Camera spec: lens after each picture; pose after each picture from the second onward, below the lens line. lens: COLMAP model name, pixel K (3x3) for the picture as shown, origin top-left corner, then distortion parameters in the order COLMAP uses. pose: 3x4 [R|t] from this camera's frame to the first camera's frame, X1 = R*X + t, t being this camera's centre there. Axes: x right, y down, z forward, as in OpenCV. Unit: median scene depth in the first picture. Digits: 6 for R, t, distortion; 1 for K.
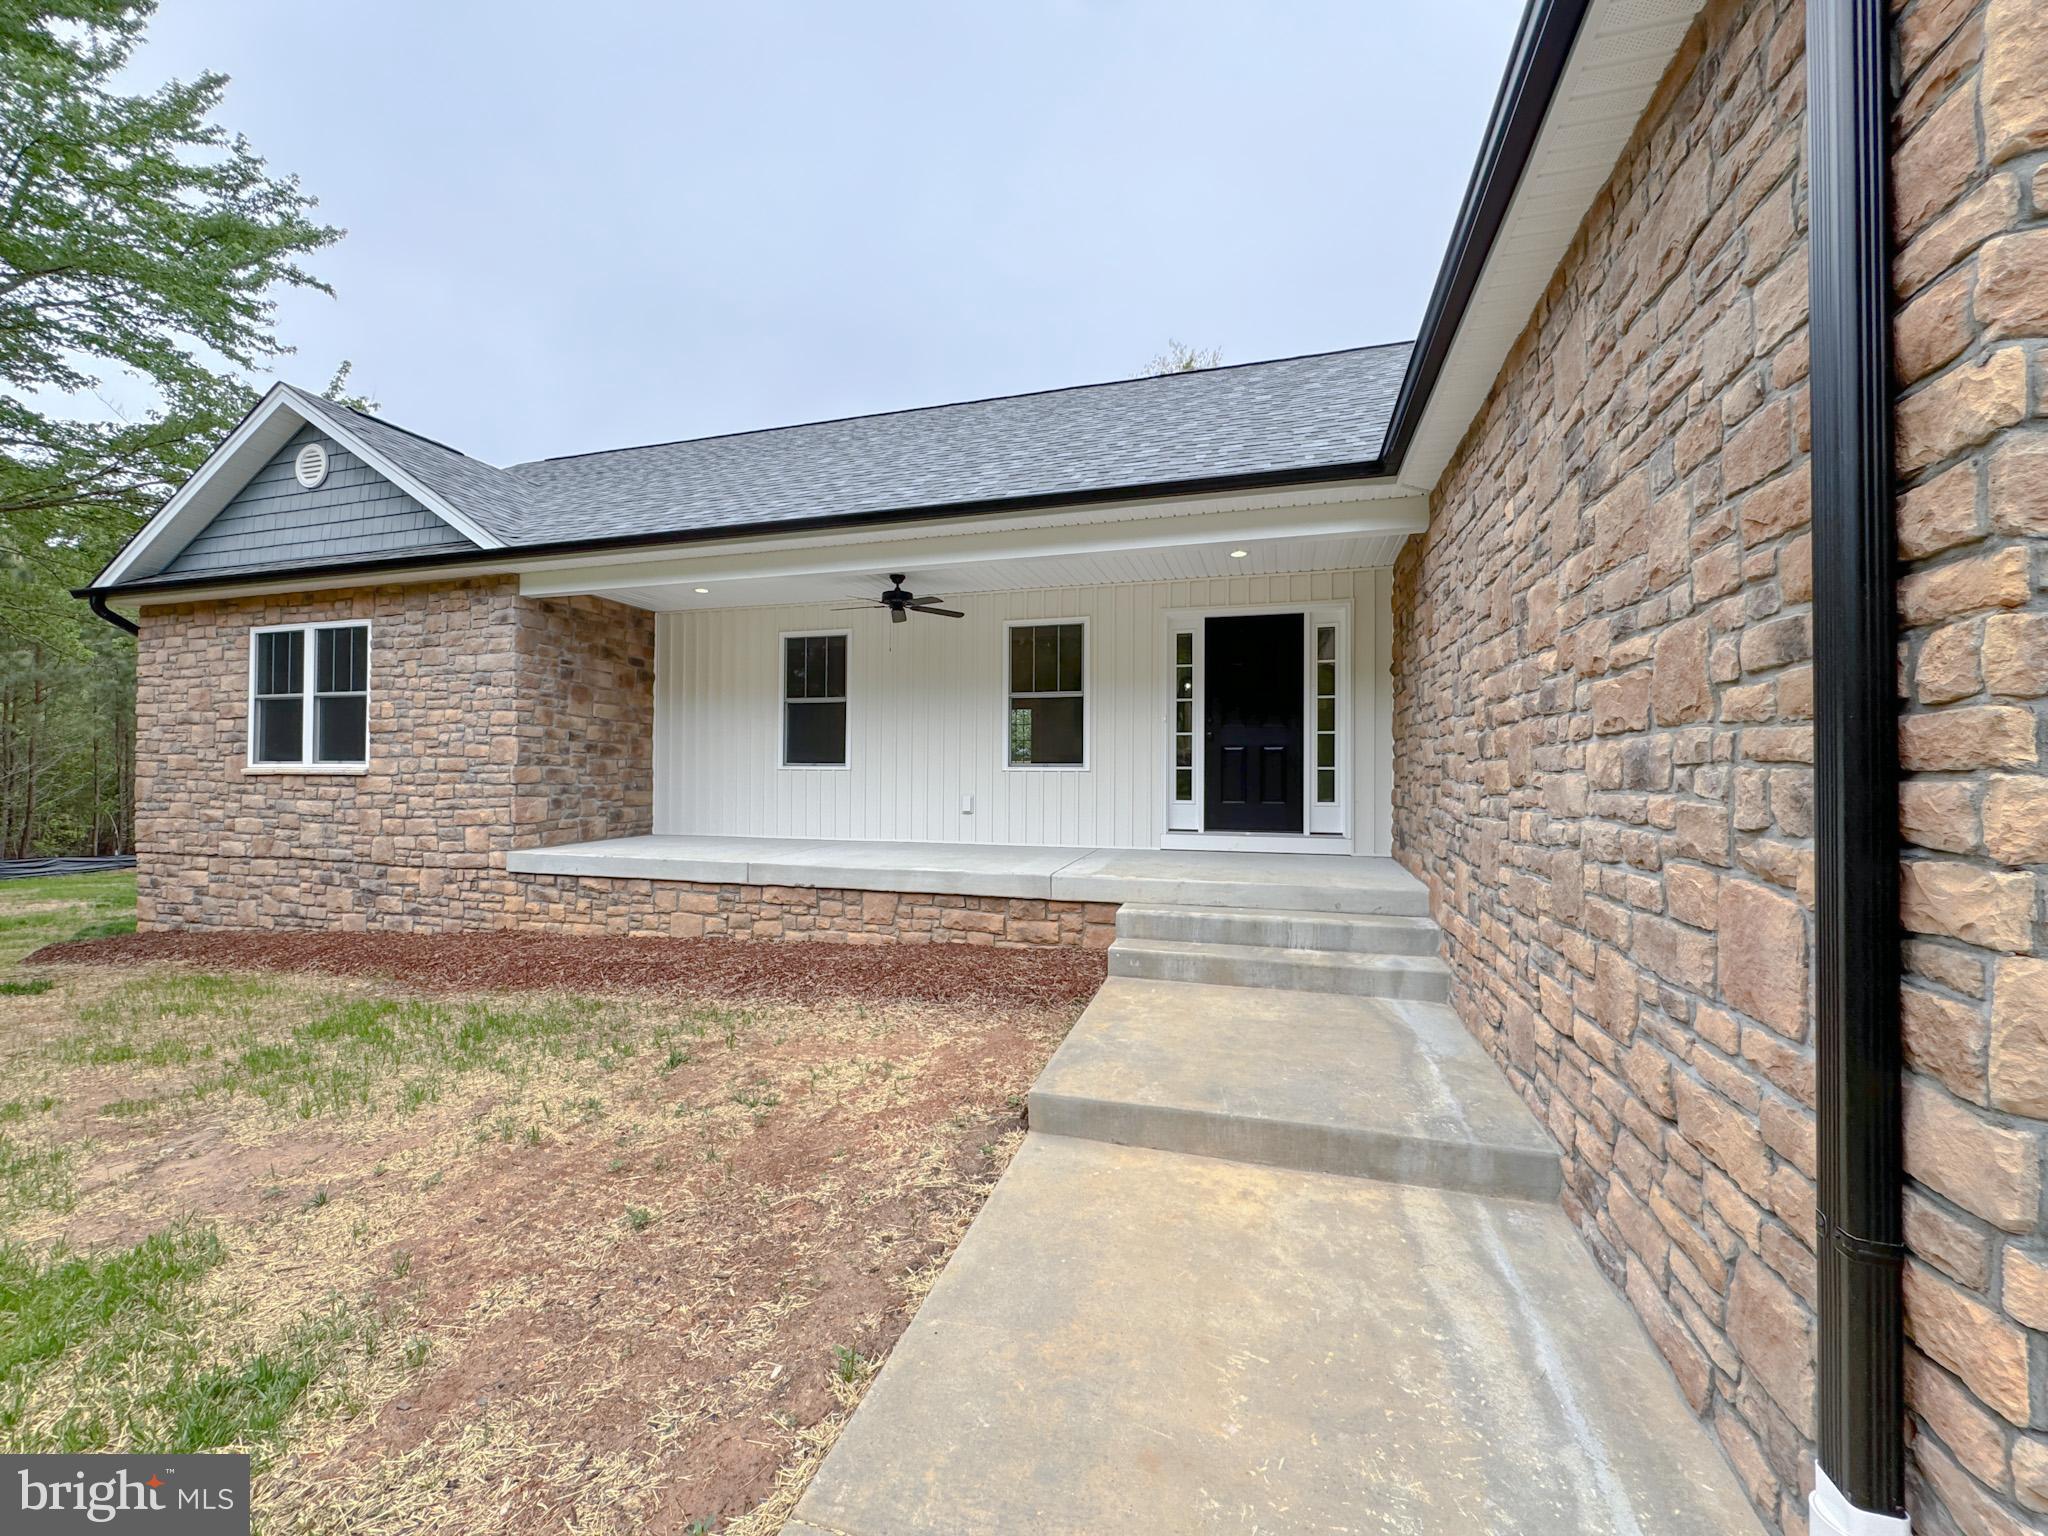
lens RADIAL K [[817.3, 0, 1022.4], [0, 817.3, 766.6], [0, 0, 1]] dist [-0.002633, -0.000424]
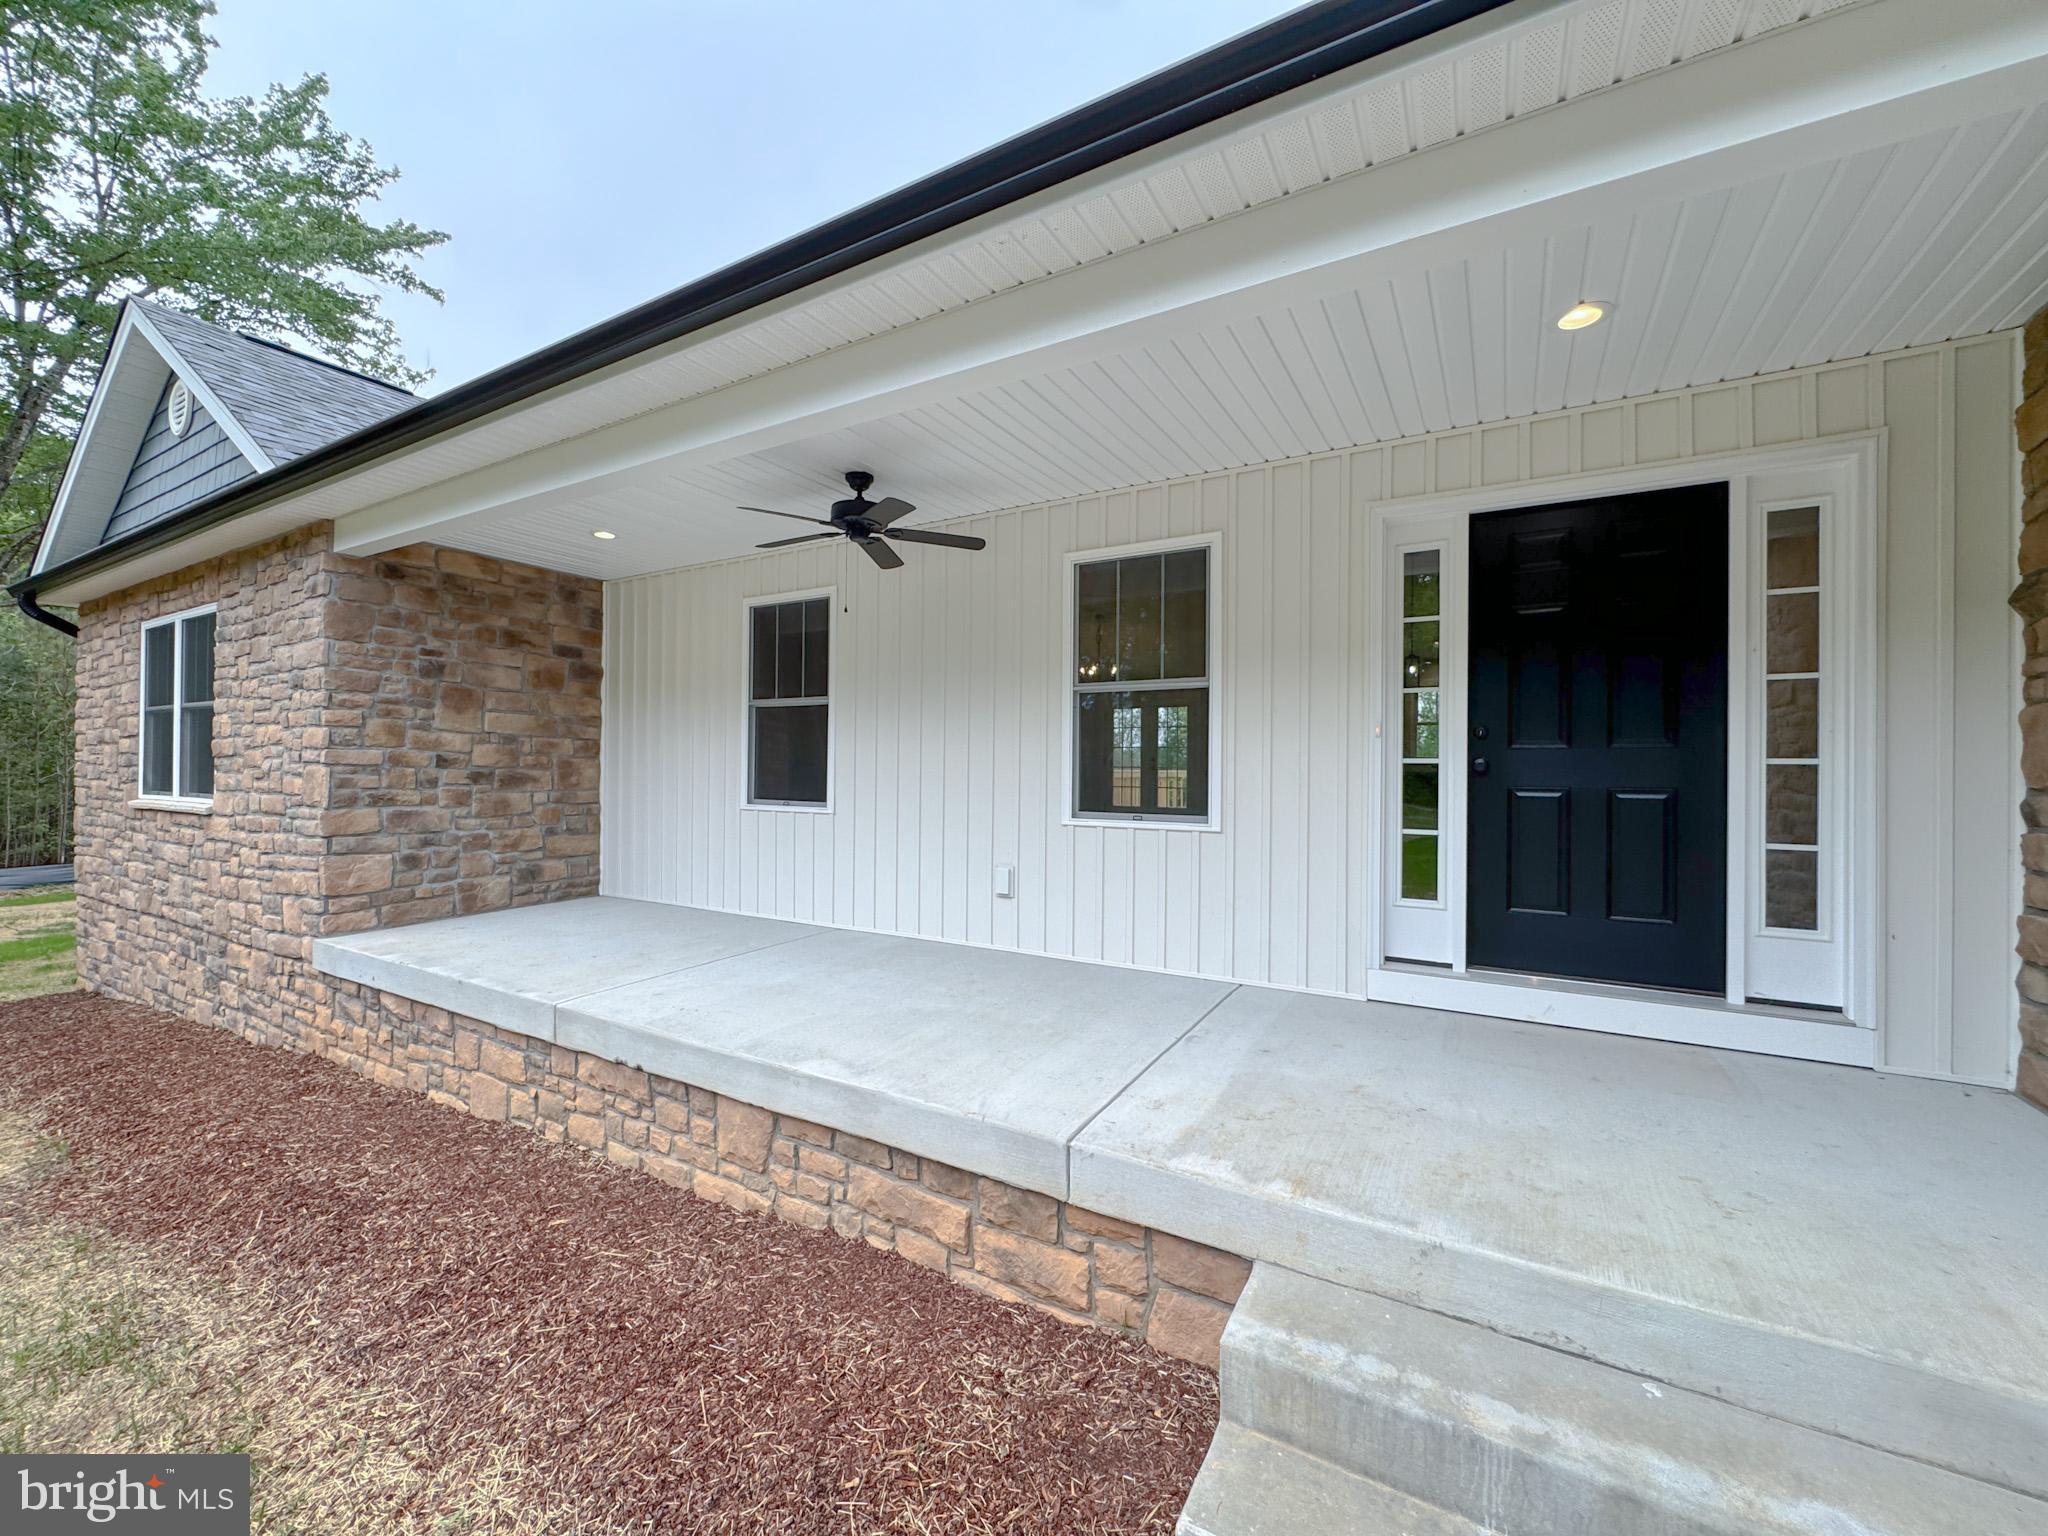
lens RADIAL K [[817.3, 0, 1022.4], [0, 817.3, 766.6], [0, 0, 1]] dist [-0.002633, -0.000424]
pose [[0.972819, 0.001984, -0.231559, 0.080829], [-0.000912, 0.999988, 0.004735, -0.038453], [0.231565, -0.004395, 0.972809, 0.474505]]
